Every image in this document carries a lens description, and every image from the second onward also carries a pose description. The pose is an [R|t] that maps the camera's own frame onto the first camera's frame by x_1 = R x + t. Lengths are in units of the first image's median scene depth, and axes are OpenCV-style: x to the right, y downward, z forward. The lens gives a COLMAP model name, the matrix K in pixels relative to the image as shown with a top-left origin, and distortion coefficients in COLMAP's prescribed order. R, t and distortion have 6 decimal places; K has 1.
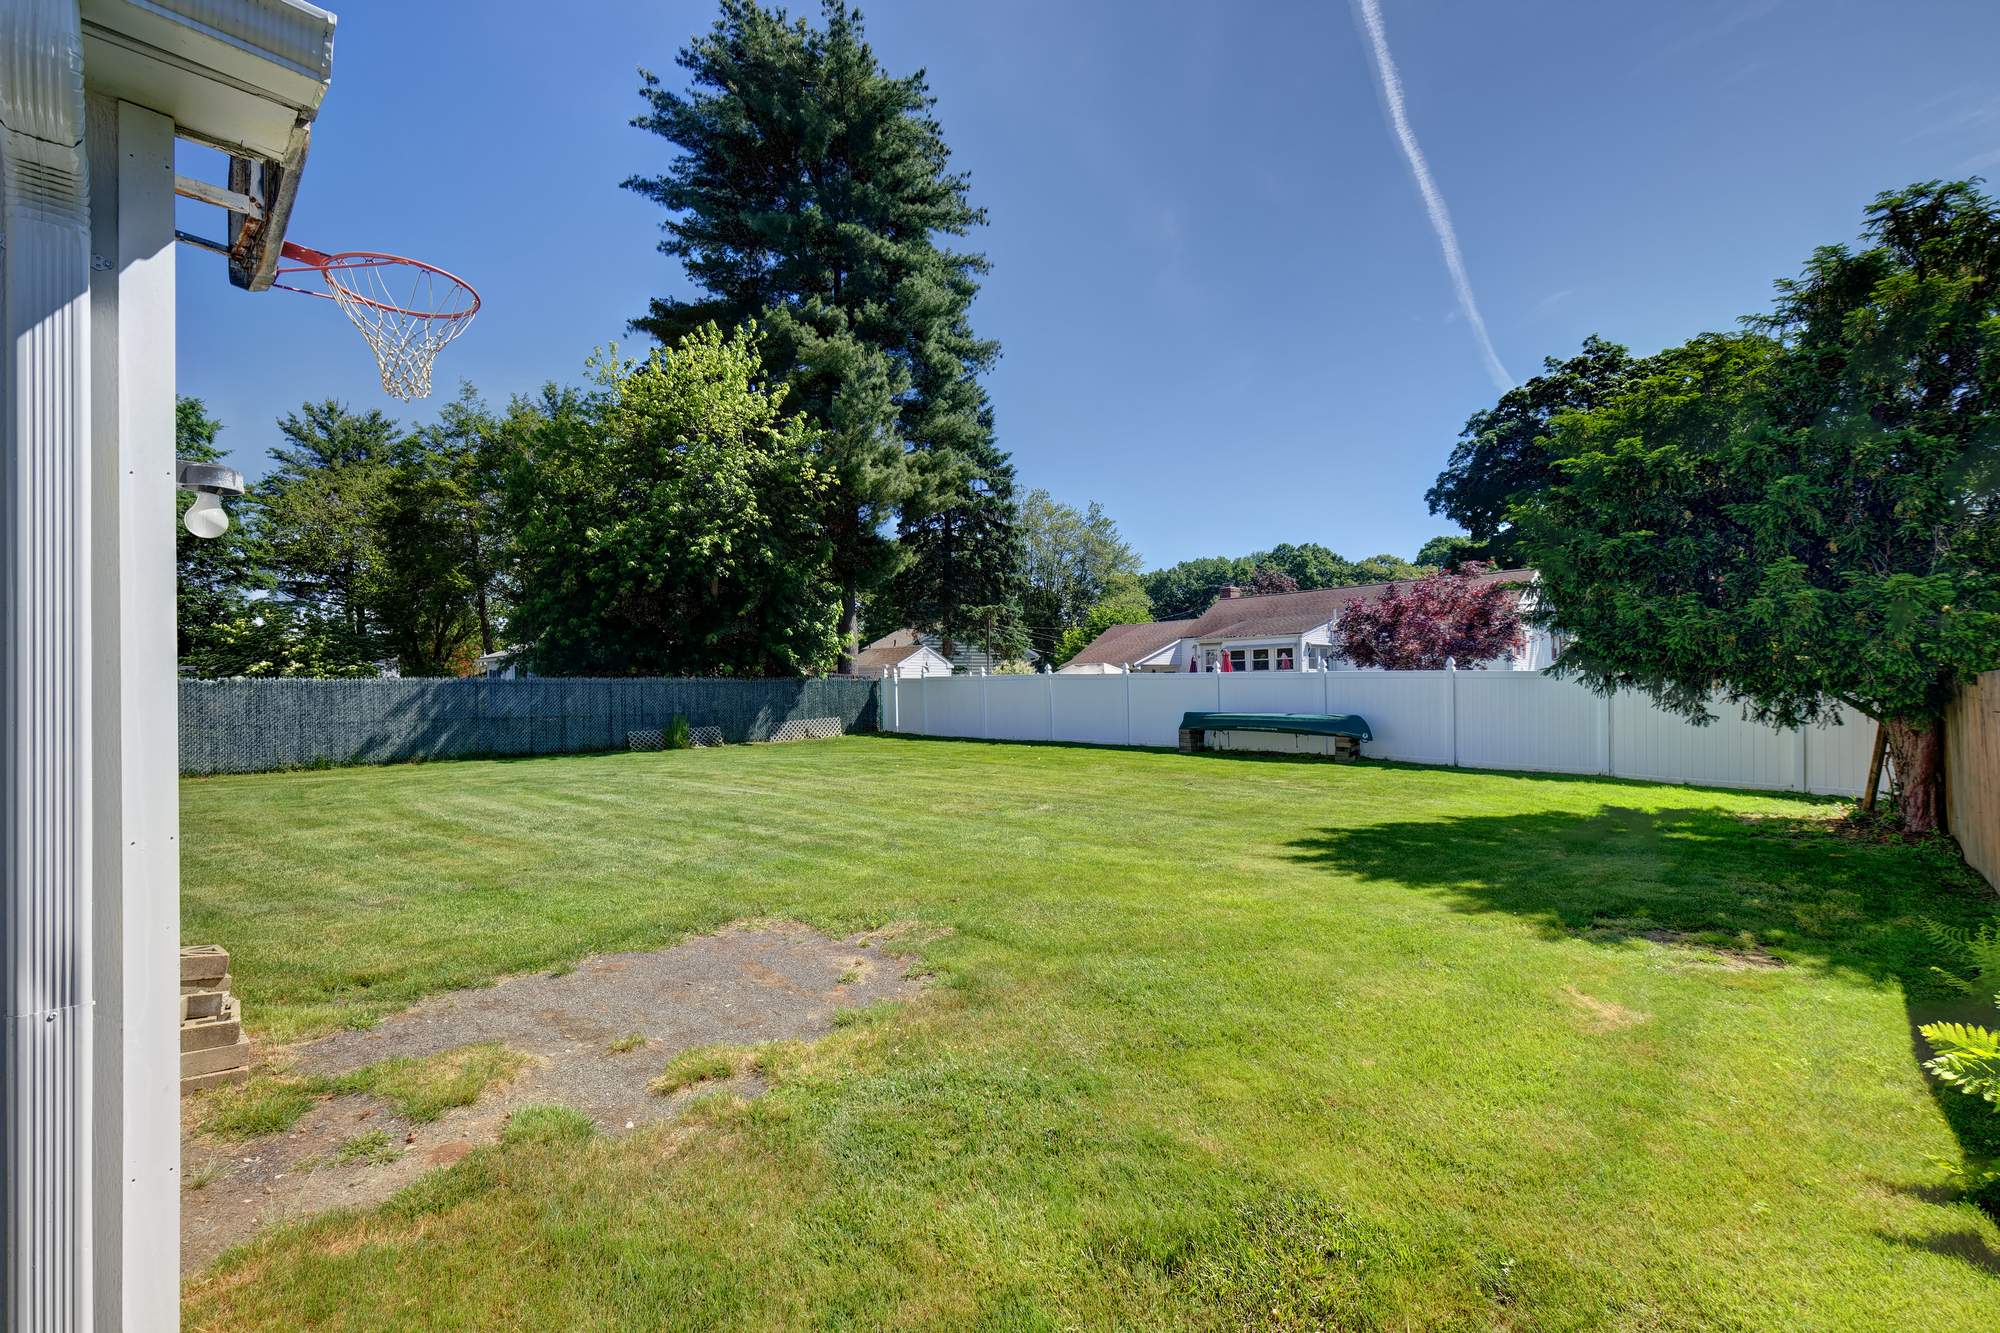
lens RADIAL K [[889.2, 0, 988.5], [0, 889.2, 674.6], [0, 0, 1]] dist [0.011837, -0.006858]
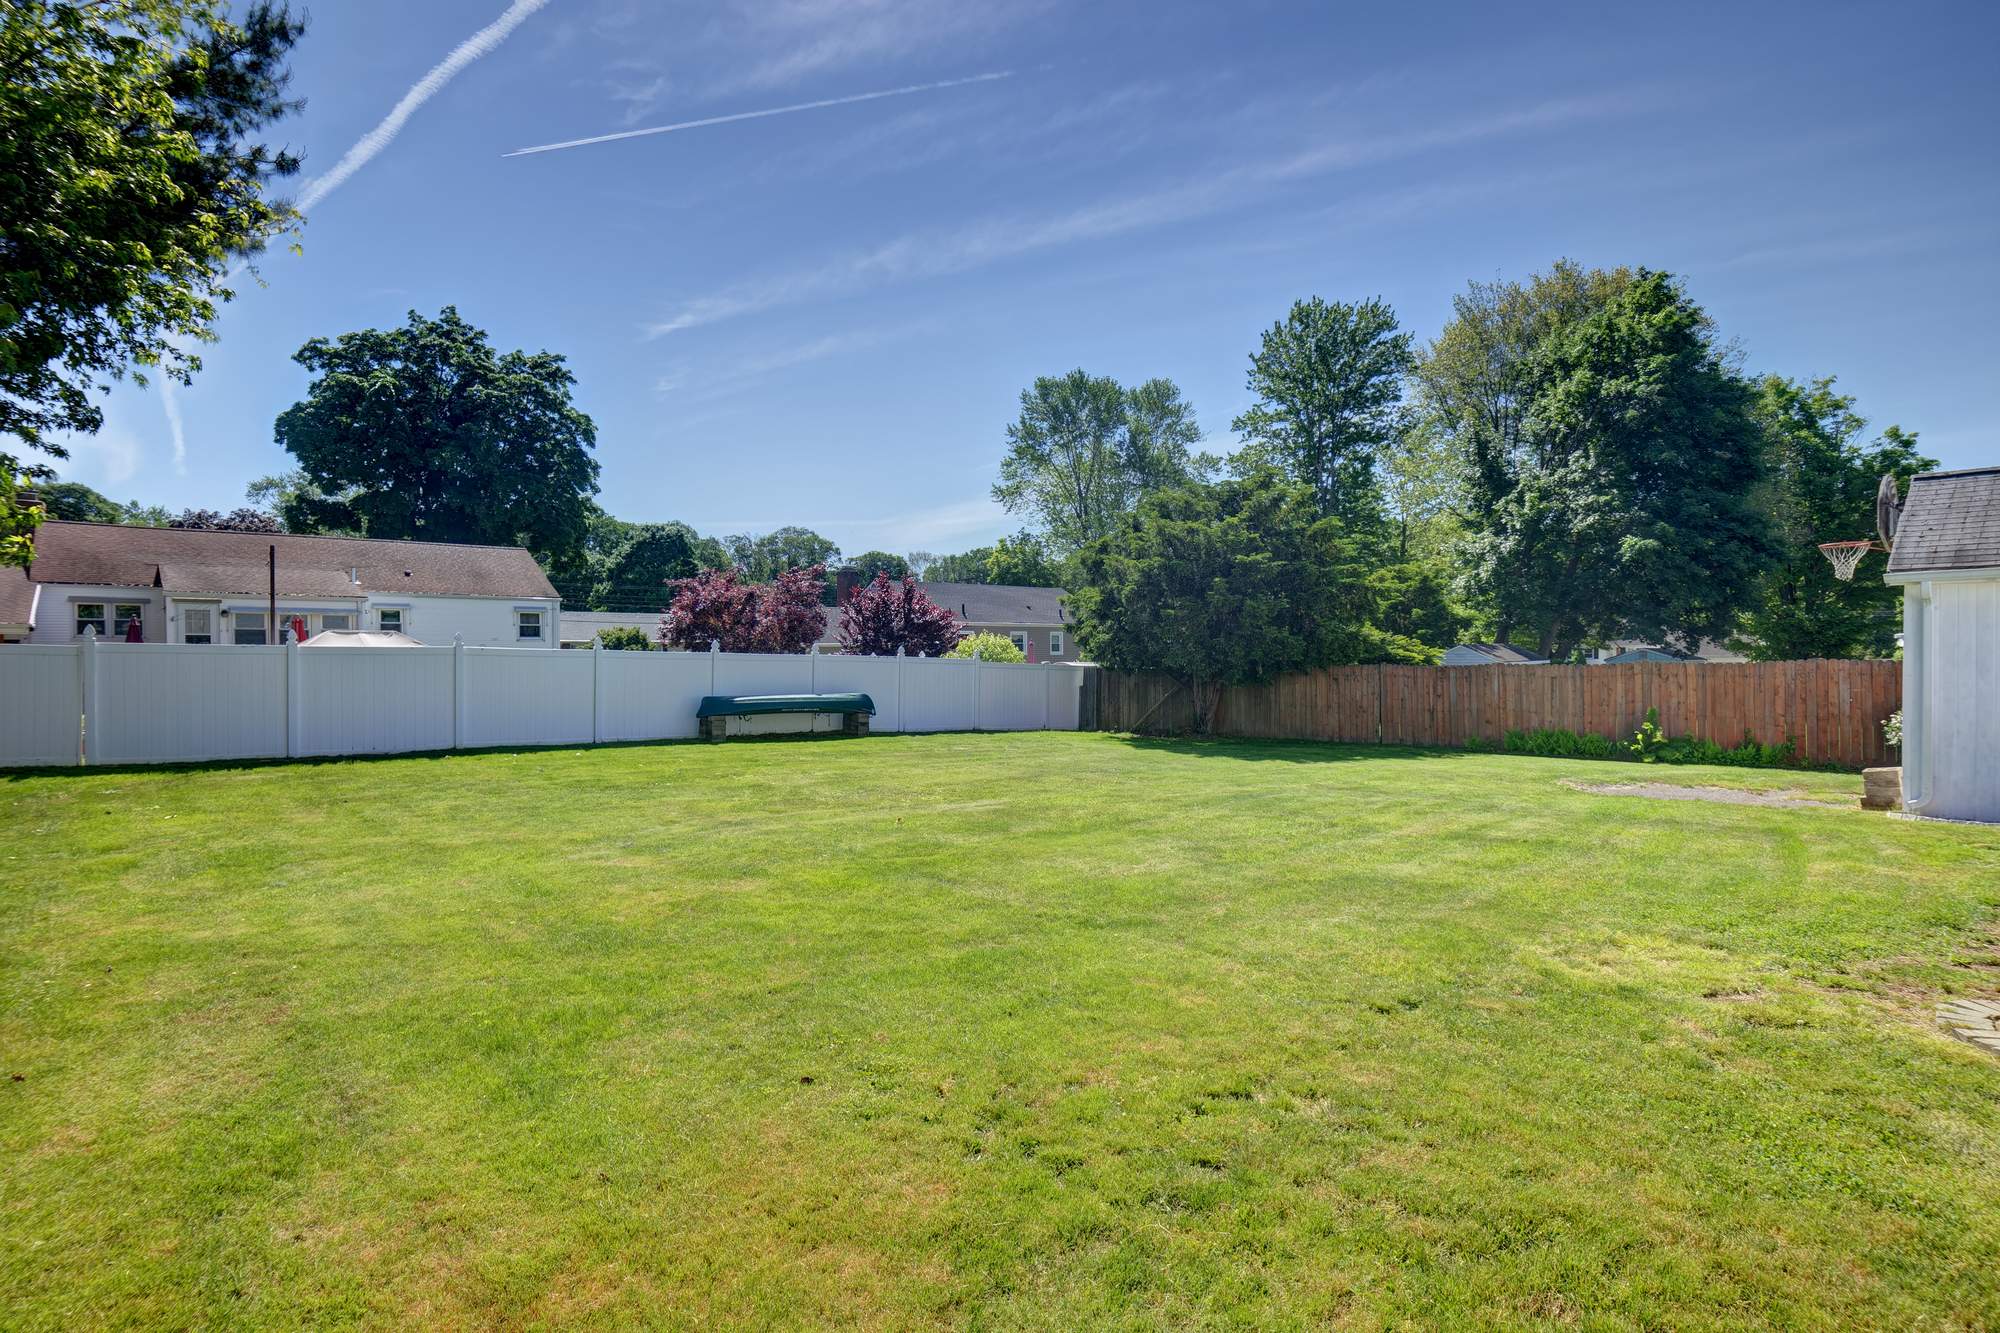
lens RADIAL K [[1019.5, 0, 1017.8], [0, 1019.5, 666.4], [0, 0, 1]] dist [-0.000006, 0.000320]
pose [[0.083513, 0.008469, 0.996471, -0.552704], [-0.017460, 0.999823, -0.007034, 0.009934], [-0.996354, -0.016811, 0.083646, 0.438049]]
